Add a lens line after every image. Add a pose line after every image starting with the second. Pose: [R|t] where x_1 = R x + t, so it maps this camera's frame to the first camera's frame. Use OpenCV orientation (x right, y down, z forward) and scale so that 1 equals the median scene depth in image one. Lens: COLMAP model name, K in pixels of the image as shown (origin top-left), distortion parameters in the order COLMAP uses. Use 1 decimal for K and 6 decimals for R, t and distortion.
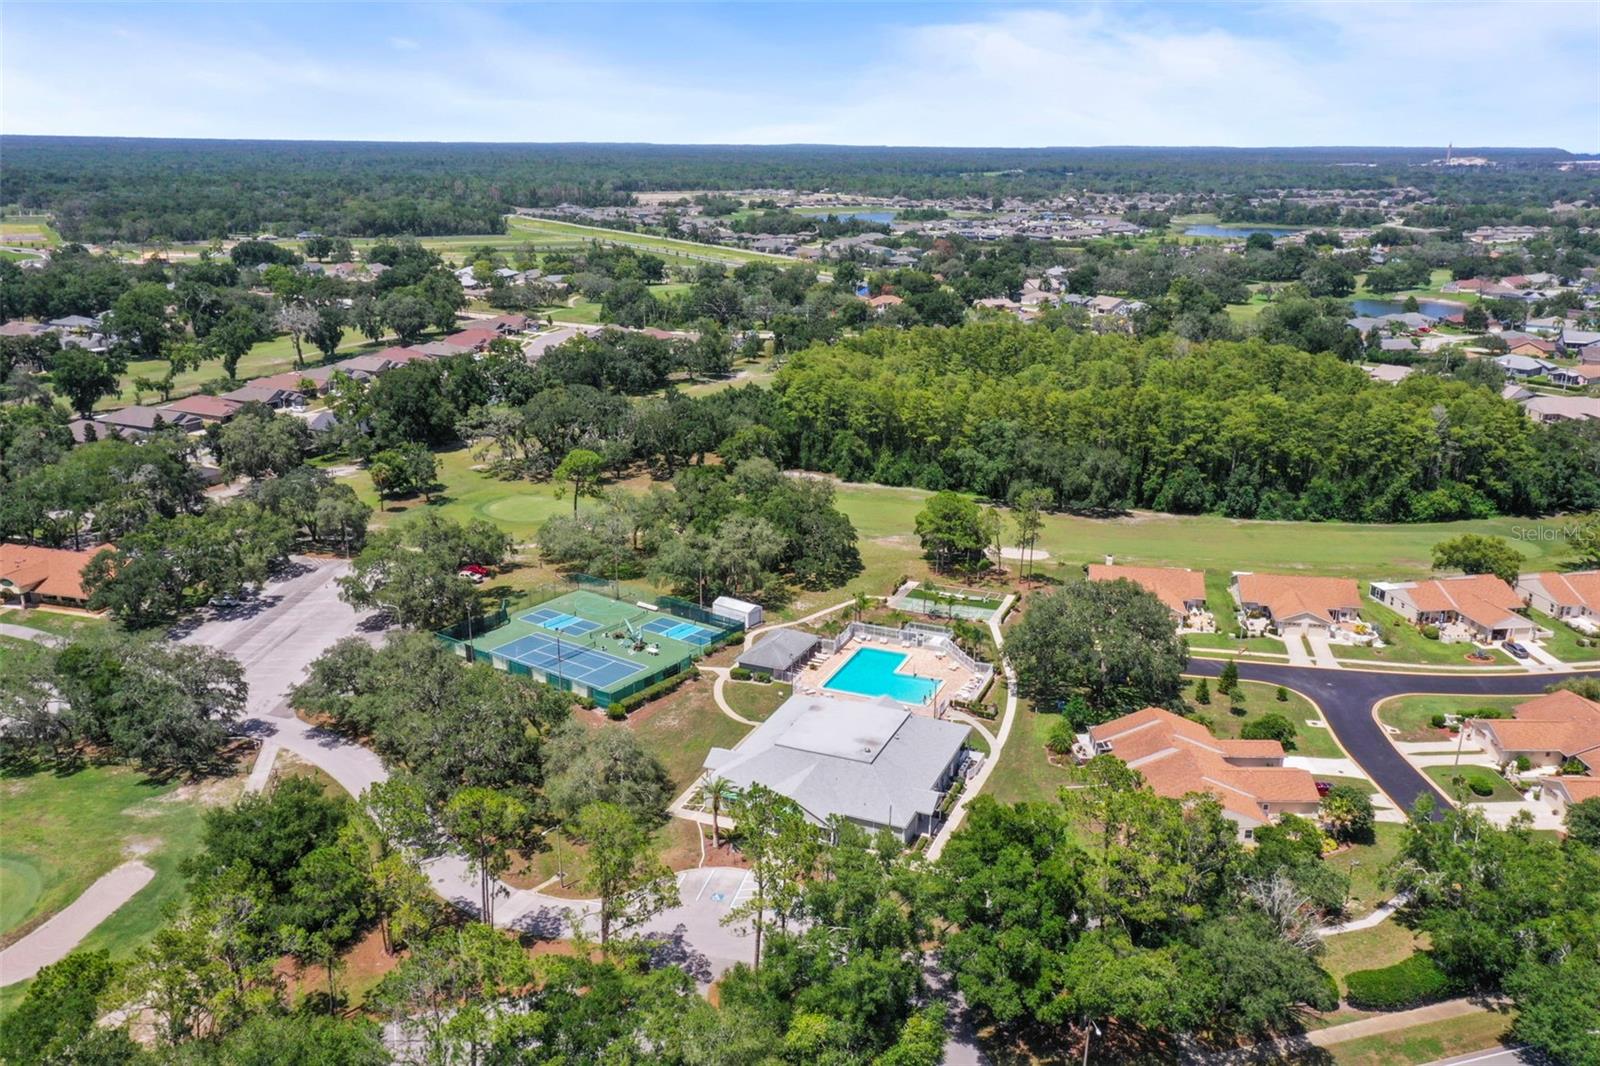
lens RADIAL K [[1268.4, 0, 800.0], [0, 1268.4, 533.0], [0, 0, 1]] dist [0.024415, -0.008244]
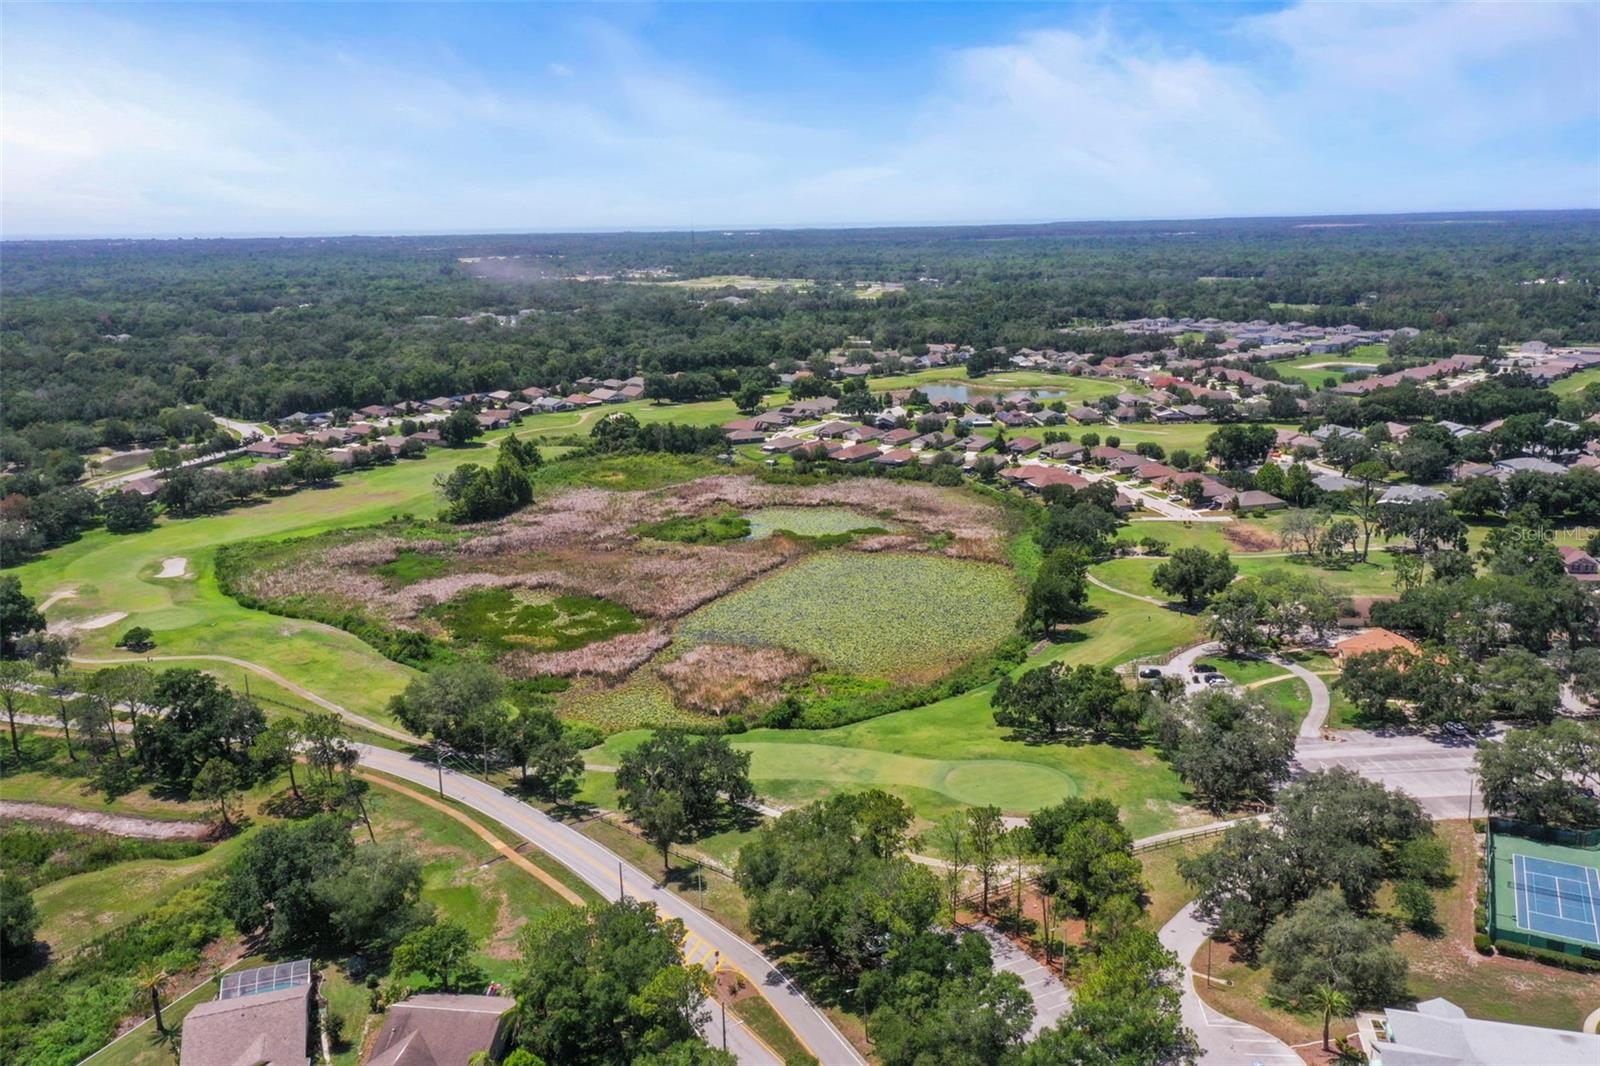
lens RADIAL K [[1268.4, 0, 800.0], [0, 1268.4, 533.0], [0, 0, 1]] dist [0.024415, -0.008244]
pose [[0.155099, 0.222462, -0.962525, 0.404241], [-0.267644, 0.947340, 0.175825, -0.120642], [0.950953, 0.230344, 0.206472, 0.117319]]
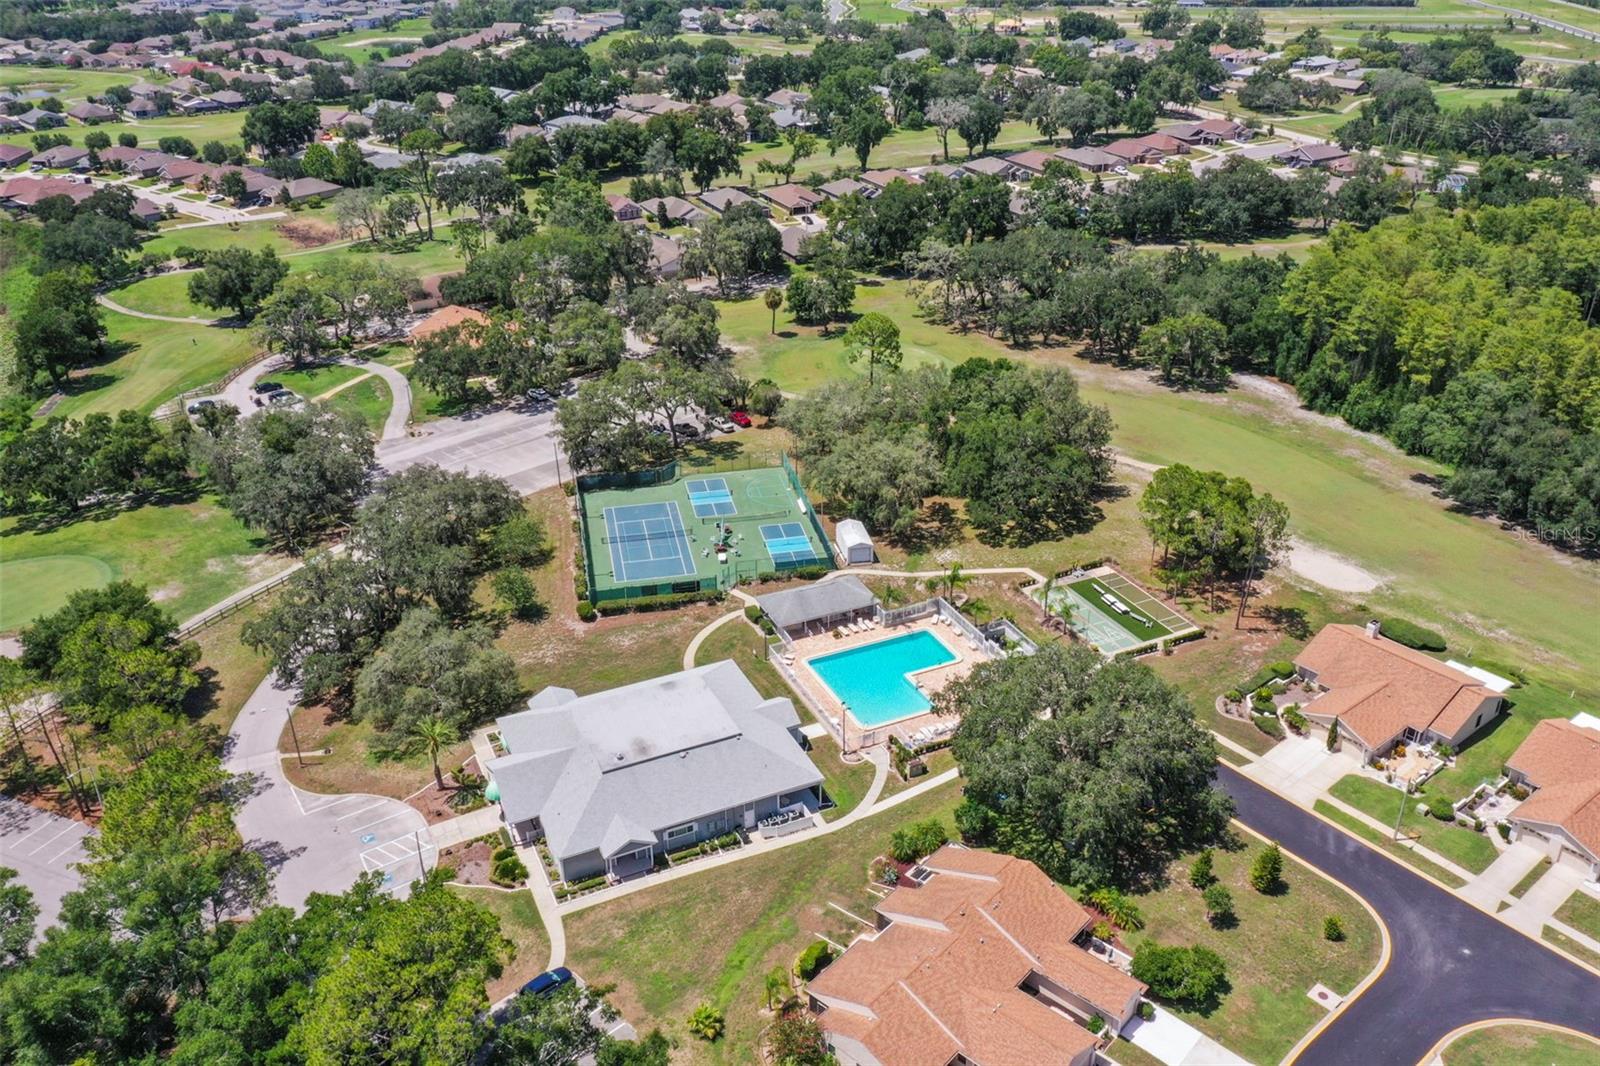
lens RADIAL K [[1268.4, 0, 800.0], [0, 1268.4, 533.0], [0, 0, 1]] dist [0.024415, -0.008244]
pose [[0.742152, 0.290017, -0.604235, 0.317310], [-0.181691, 0.954831, 0.235132, -0.100093], [0.645134, -0.064719, 0.761323, 0.228203]]
